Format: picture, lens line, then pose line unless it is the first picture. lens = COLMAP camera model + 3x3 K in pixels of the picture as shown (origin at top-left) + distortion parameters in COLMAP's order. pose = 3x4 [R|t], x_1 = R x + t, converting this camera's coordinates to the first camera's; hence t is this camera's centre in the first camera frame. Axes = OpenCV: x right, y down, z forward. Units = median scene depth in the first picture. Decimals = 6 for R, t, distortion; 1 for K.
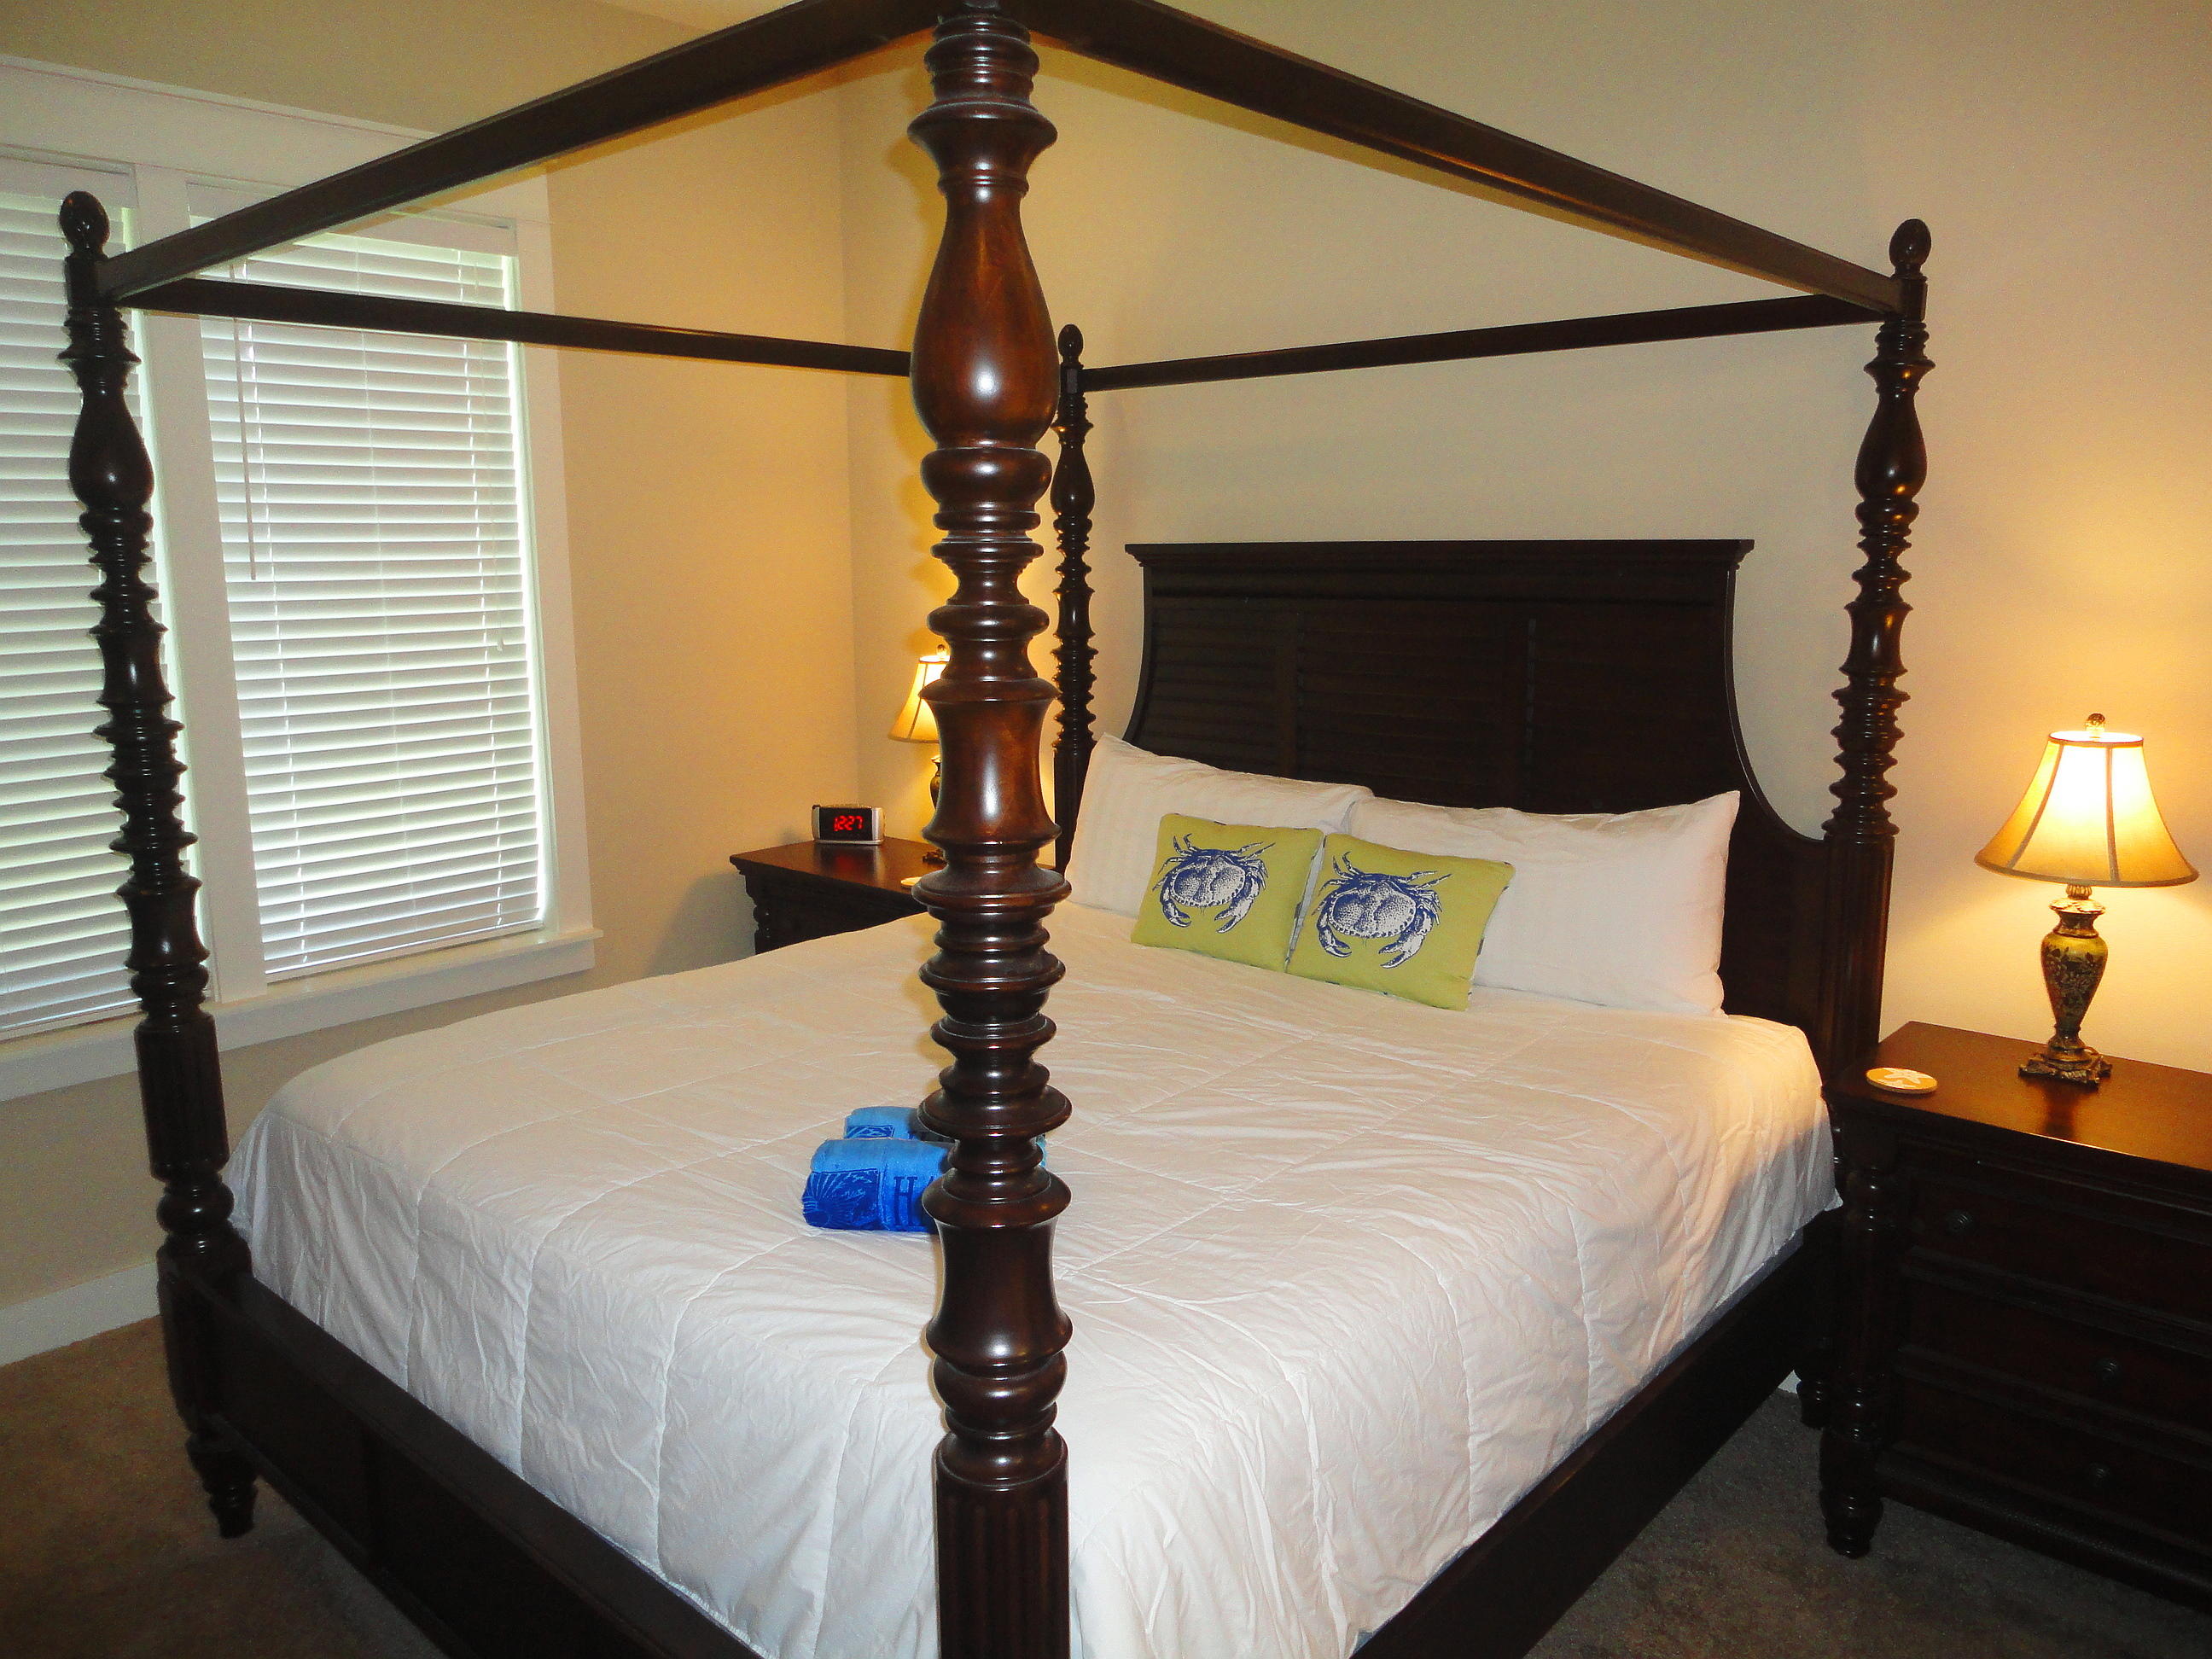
lens RADIAL K [[1601.7, 0, 1099.0], [0, 1601.7, 830.9], [0, 0, 1]] dist [0.000522, -0.006278]
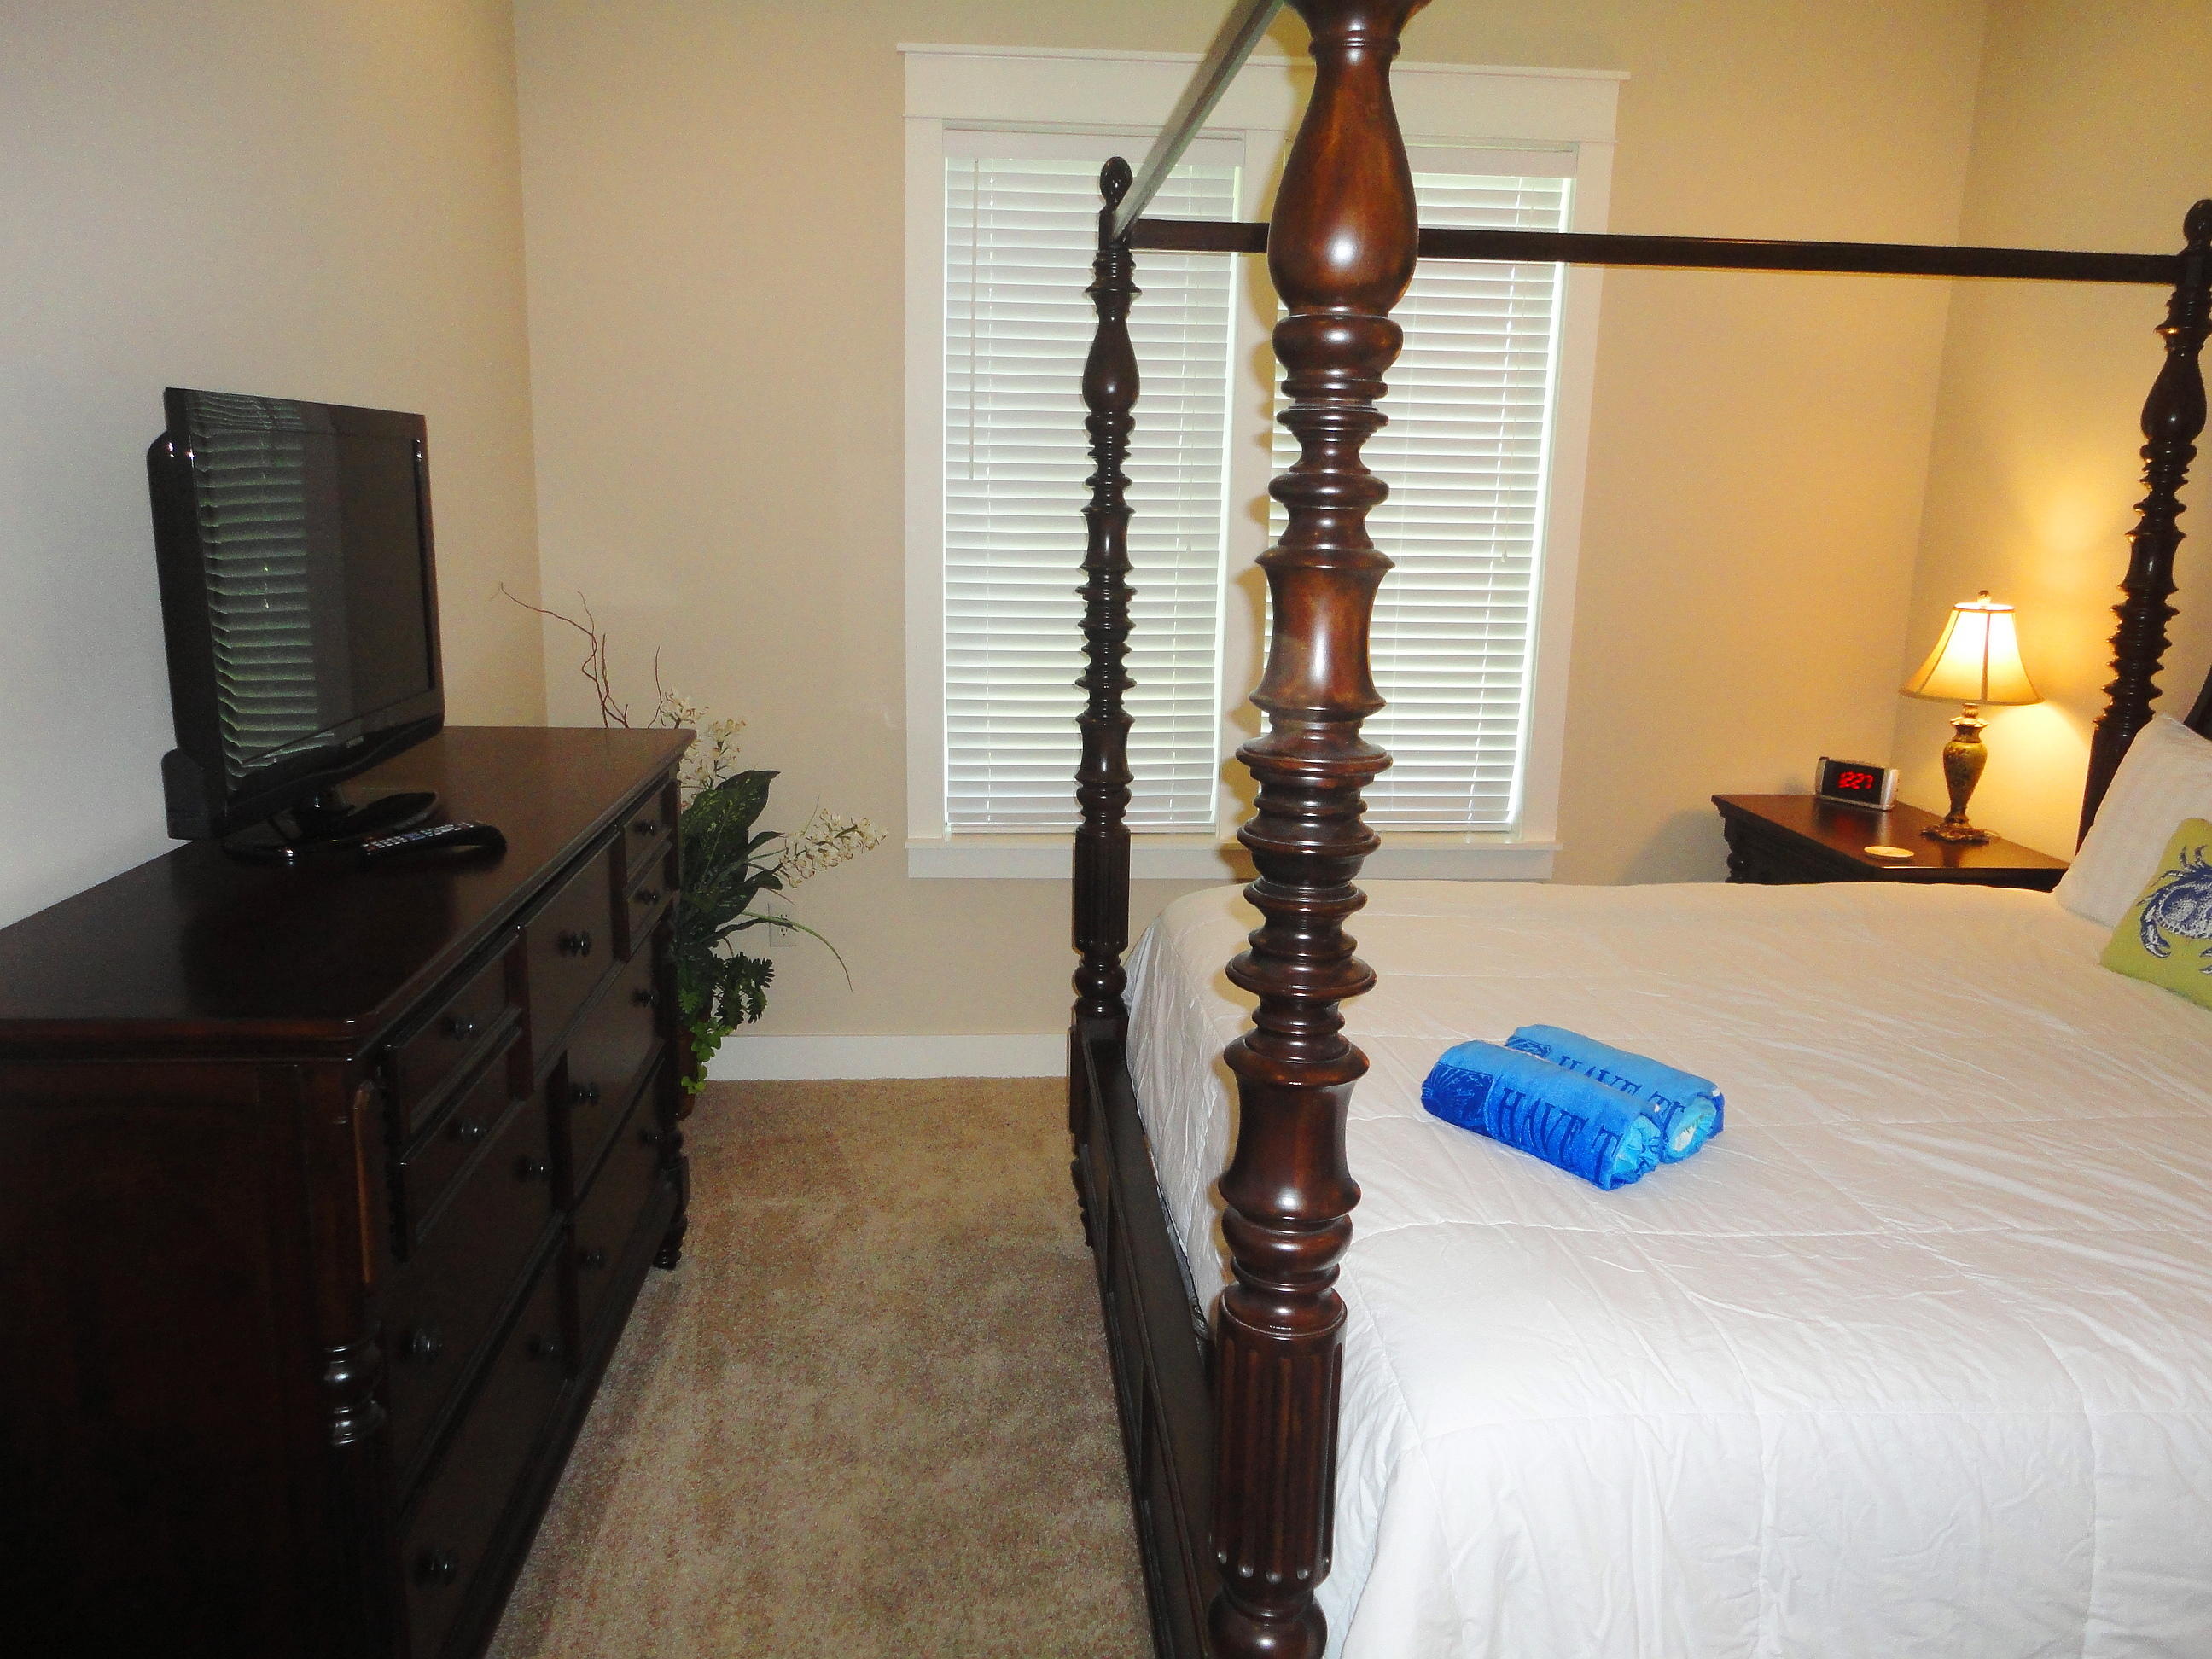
lens RADIAL K [[1601.7, 0, 1097.3], [0, 1601.7, 824.9], [0, 0, 1]] dist [0.000522, -0.006278]
pose [[0.723719, 0.172637, -0.668152, 0.261580], [-0.151331, 0.984339, 0.090416, 0.004492], [0.673297, 0.035676, 0.738511, 0.076898]]
